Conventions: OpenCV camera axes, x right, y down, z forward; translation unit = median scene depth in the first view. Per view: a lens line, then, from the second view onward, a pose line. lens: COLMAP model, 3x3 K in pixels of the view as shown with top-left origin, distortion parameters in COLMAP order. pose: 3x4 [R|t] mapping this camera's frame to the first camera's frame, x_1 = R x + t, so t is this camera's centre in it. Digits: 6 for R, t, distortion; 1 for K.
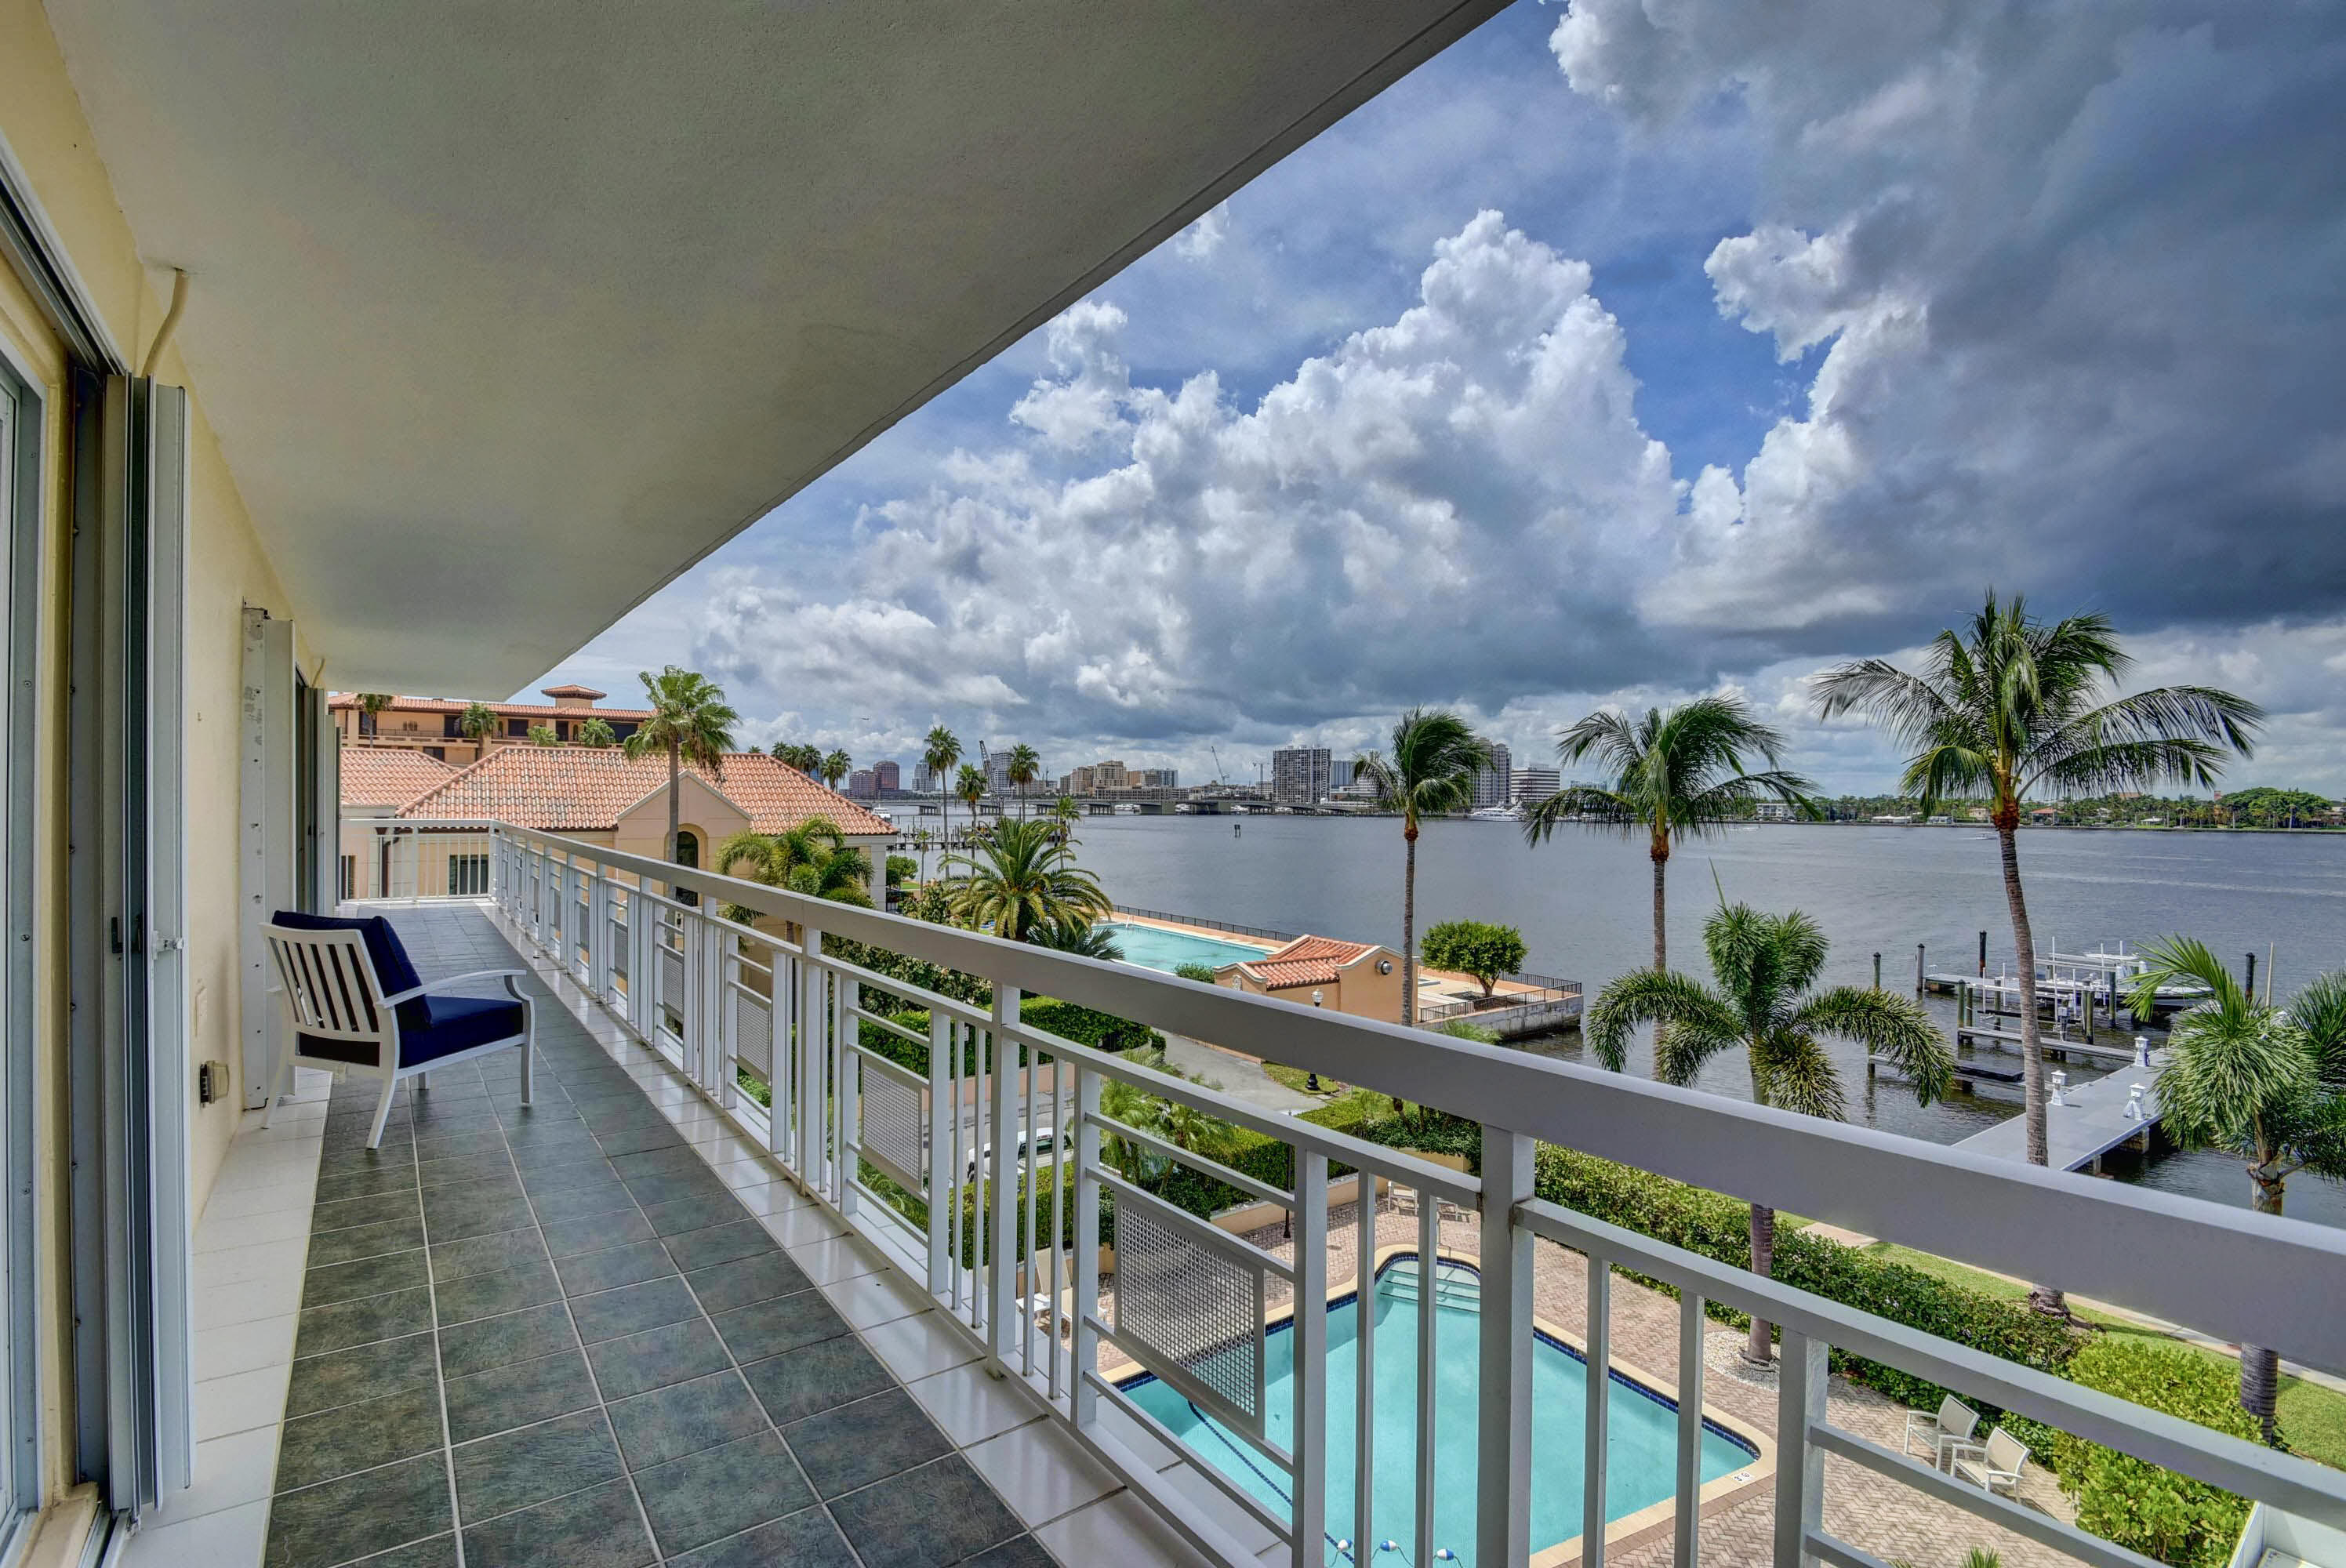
lens RADIAL K [[1050.9, 0, 1120.1], [0, 1050.9, 817.9], [0, 0, 1]] dist [0.003404, -0.006883]
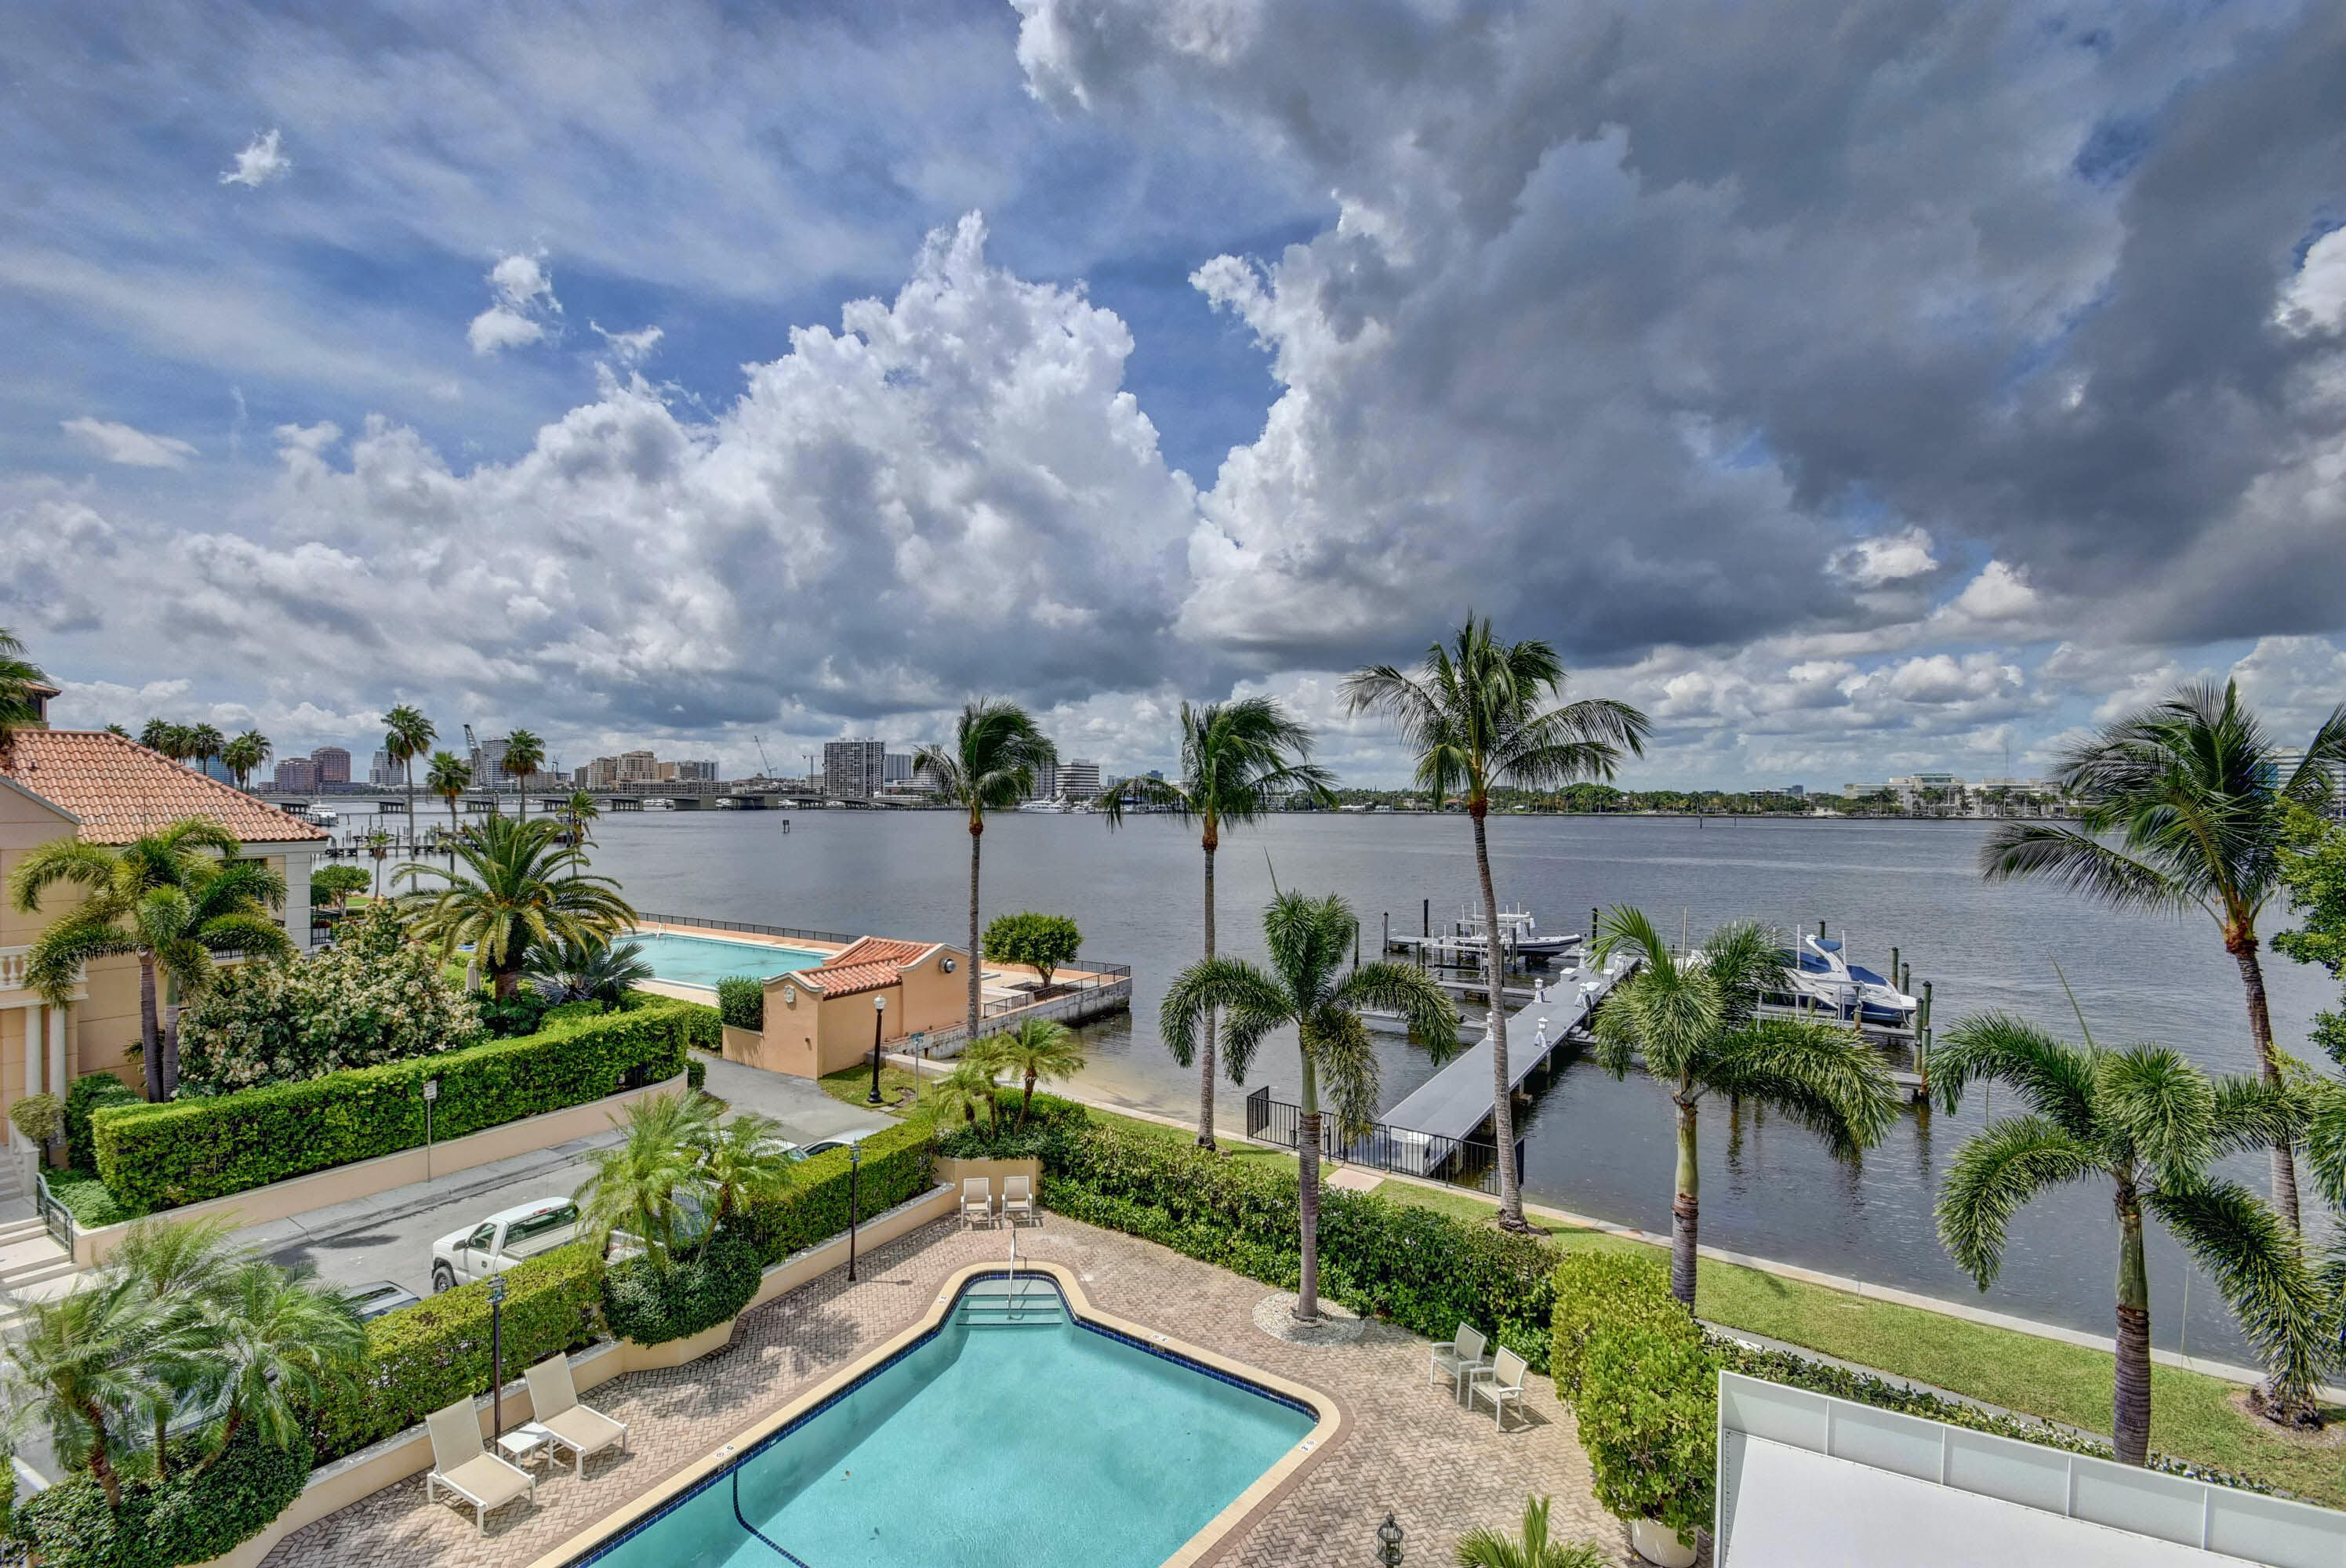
lens RADIAL K [[1050.9, 0, 1140.4], [0, 1050.9, 792.1], [0, 0, 1]] dist [0.003404, -0.006883]
pose [[0.906230, -0.002424, 0.422778, 0.002824], [0.010194, 0.999818, -0.016119, -0.001168], [-0.422662, 0.018917, 0.906090, 0.065635]]
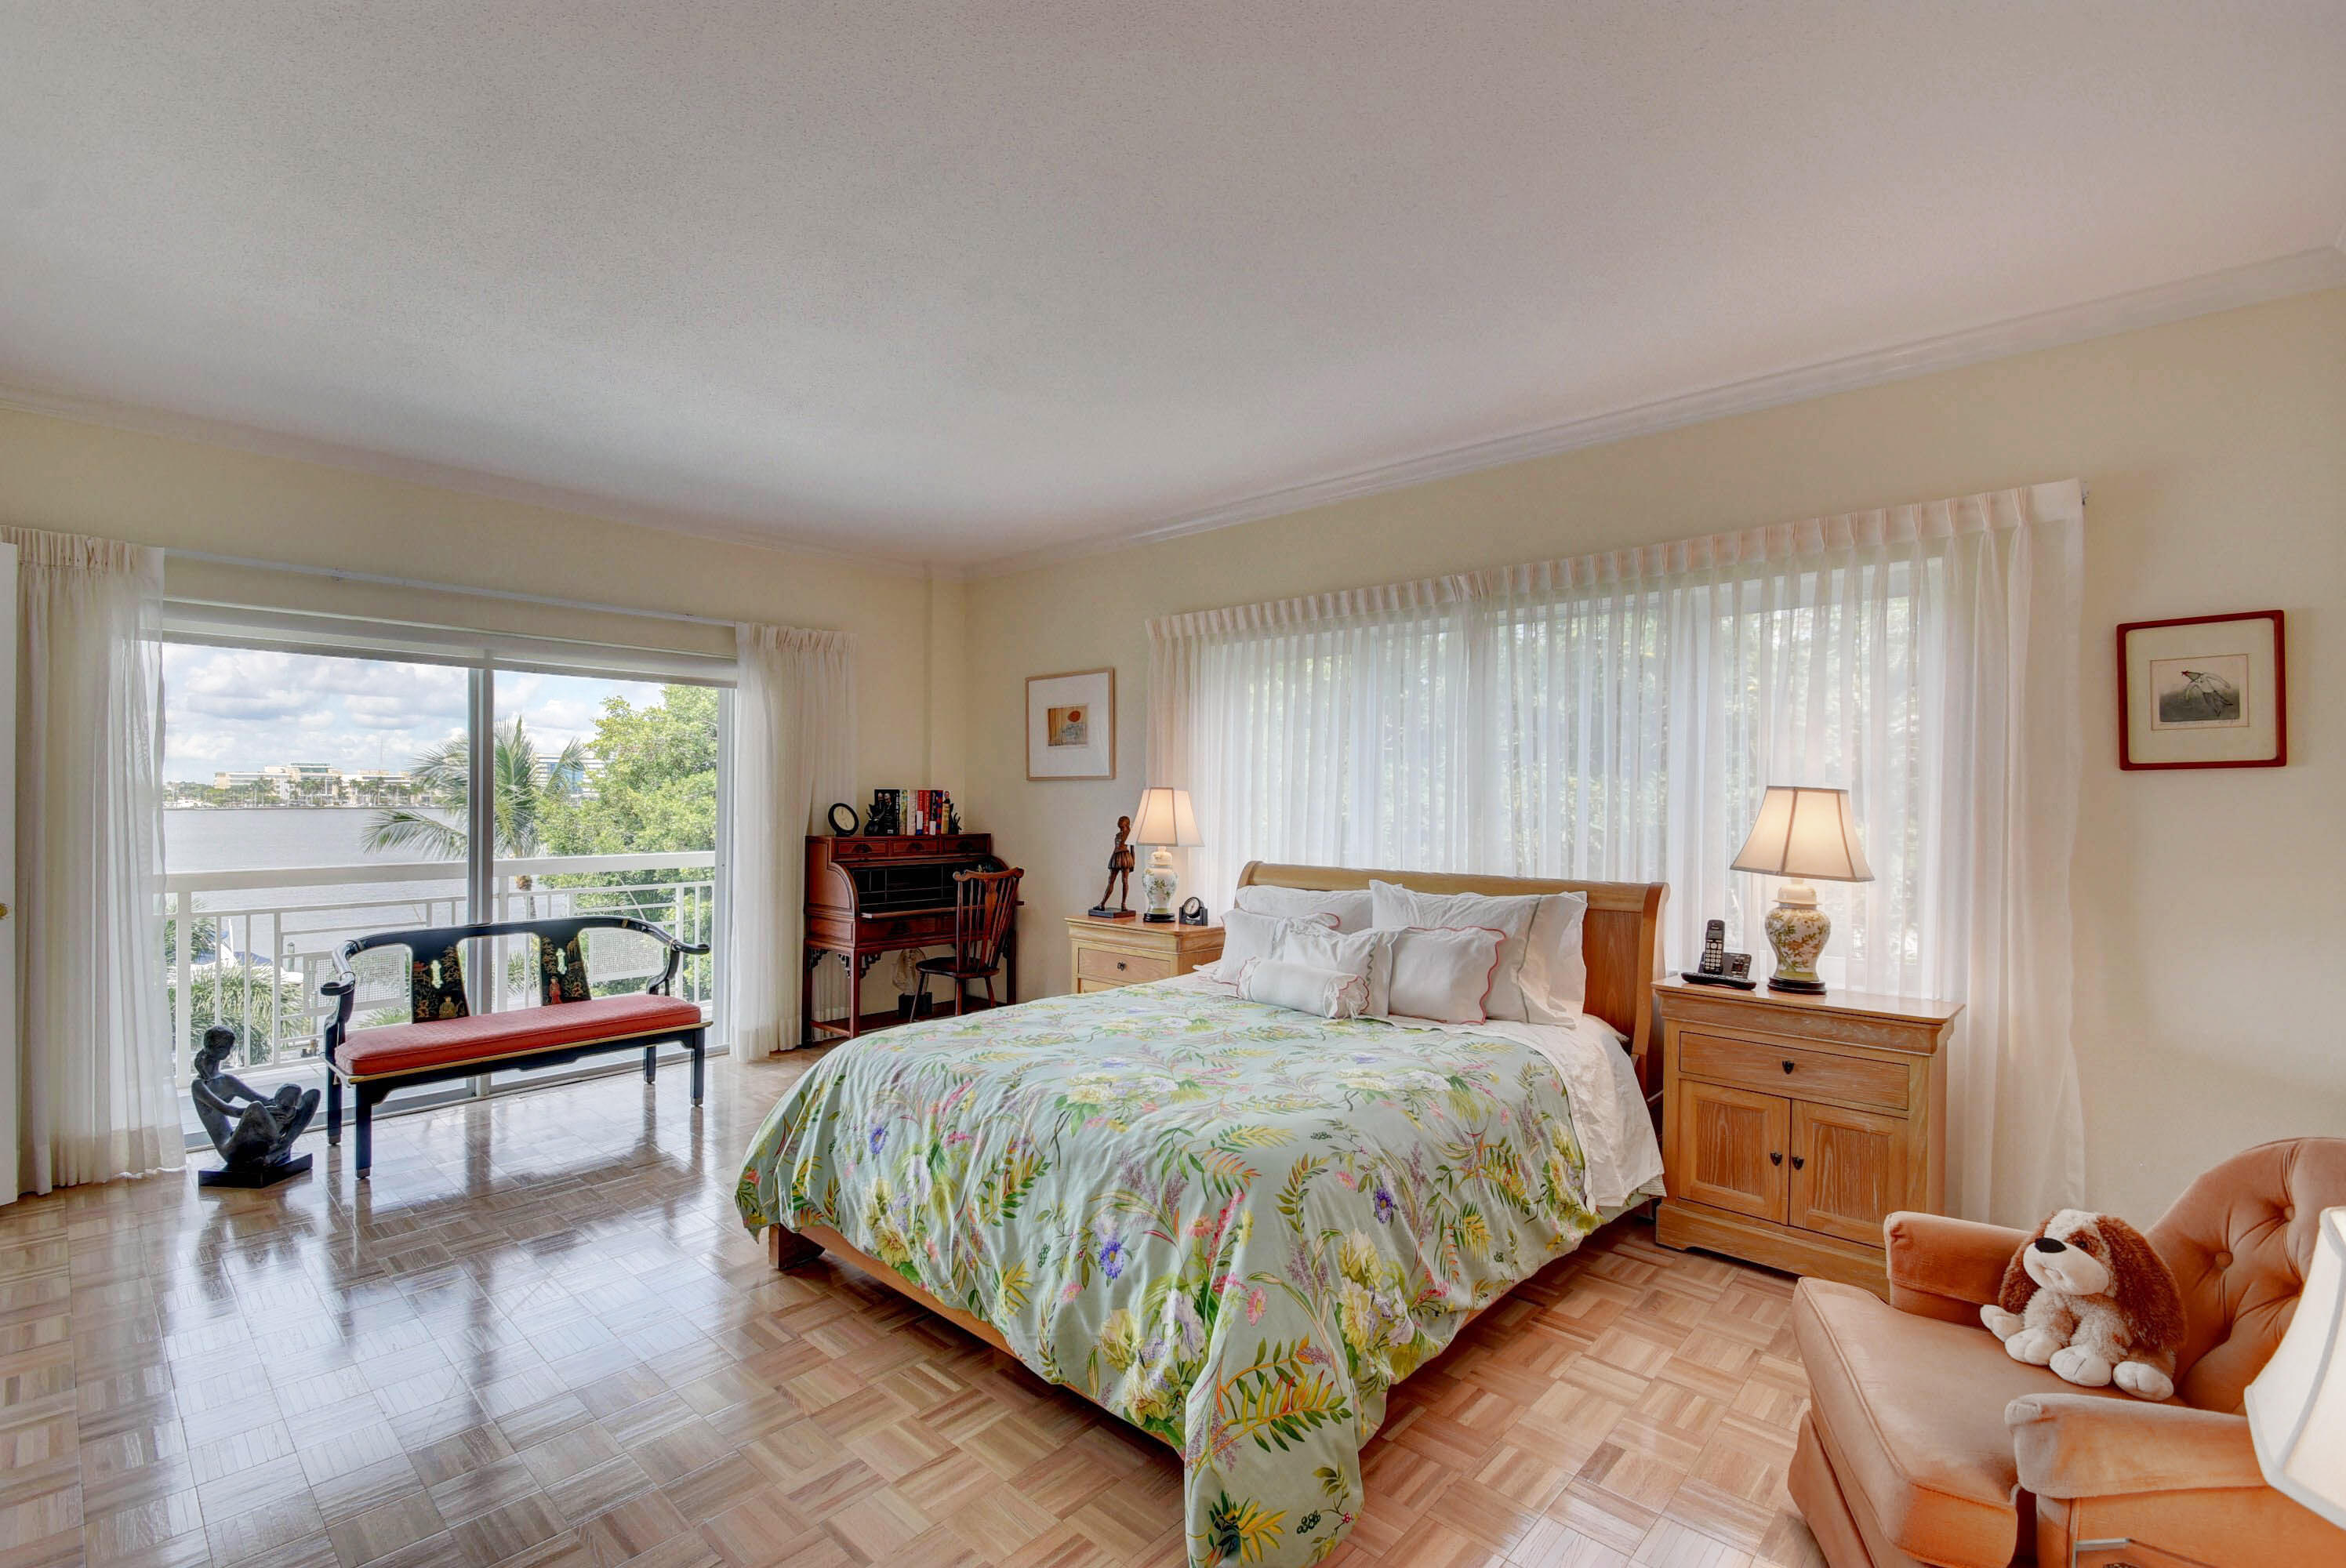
lens RADIAL K [[1050.9, 0, 1133.6], [0, 1050.9, 801.9], [0, 0, 1]] dist [0.003404, -0.006883]
pose [[-0.176263, -0.016411, 0.984206, -0.235018], [0.009627, 0.999784, 0.018395, -0.003256], [-0.984296, 0.012718, -0.176067, -0.047938]]
